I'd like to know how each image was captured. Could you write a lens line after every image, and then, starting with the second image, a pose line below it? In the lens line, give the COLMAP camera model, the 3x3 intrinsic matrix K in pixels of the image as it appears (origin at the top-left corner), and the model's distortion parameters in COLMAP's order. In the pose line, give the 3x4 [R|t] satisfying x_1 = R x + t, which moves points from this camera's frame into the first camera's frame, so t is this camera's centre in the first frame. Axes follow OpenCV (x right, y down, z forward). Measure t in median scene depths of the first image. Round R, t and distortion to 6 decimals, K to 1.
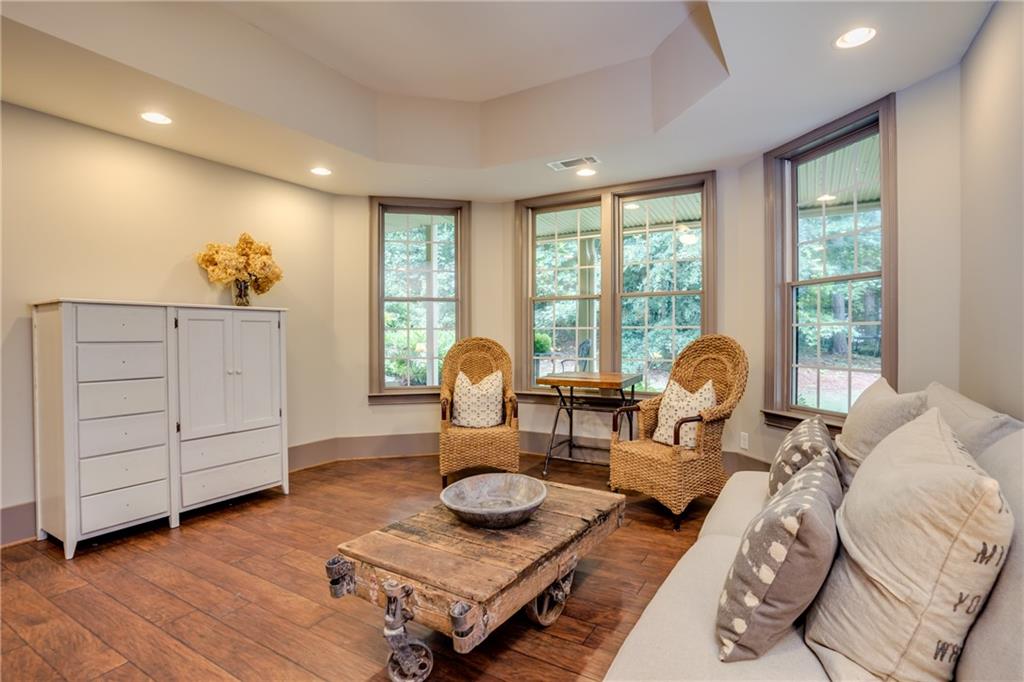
lens RADIAL K [[499.5, 0, 514.4], [0, 499.5, 341.3], [0, 0, 1]] dist [-0.067266, 0.025267]
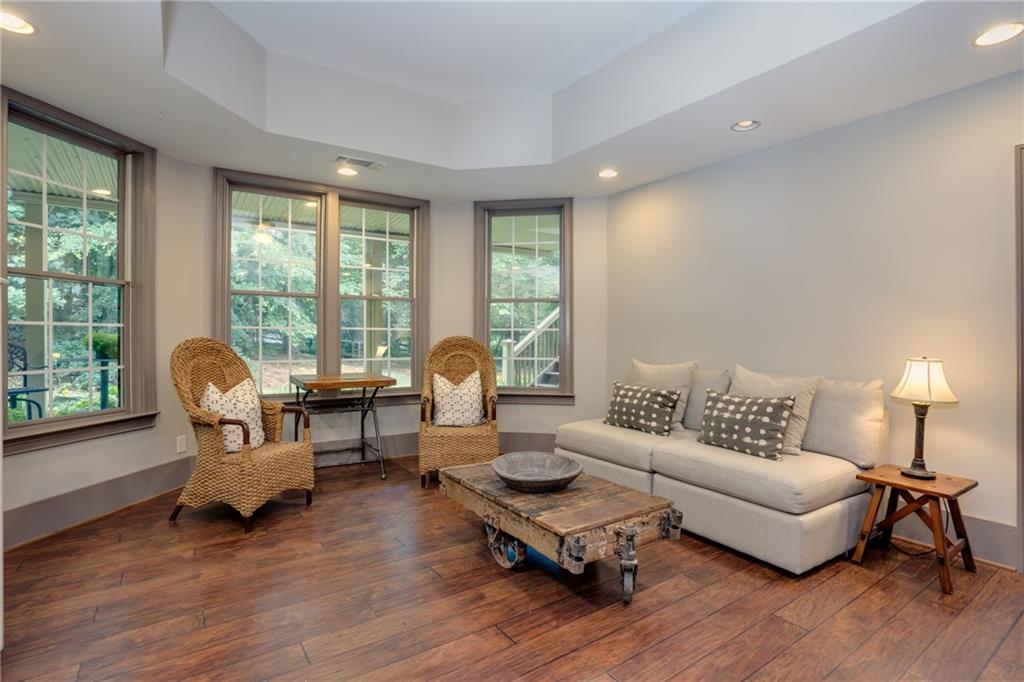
lens RADIAL K [[499.5, 0, 514.4], [0, 499.5, 341.3], [0, 0, 1]] dist [-0.067266, 0.025267]
pose [[0.427308, -0.000464, 0.904106, -0.690551], [0.009712, 0.999945, -0.004077, 0.006724], [-0.904054, 0.010522, 0.427288, 0.322890]]
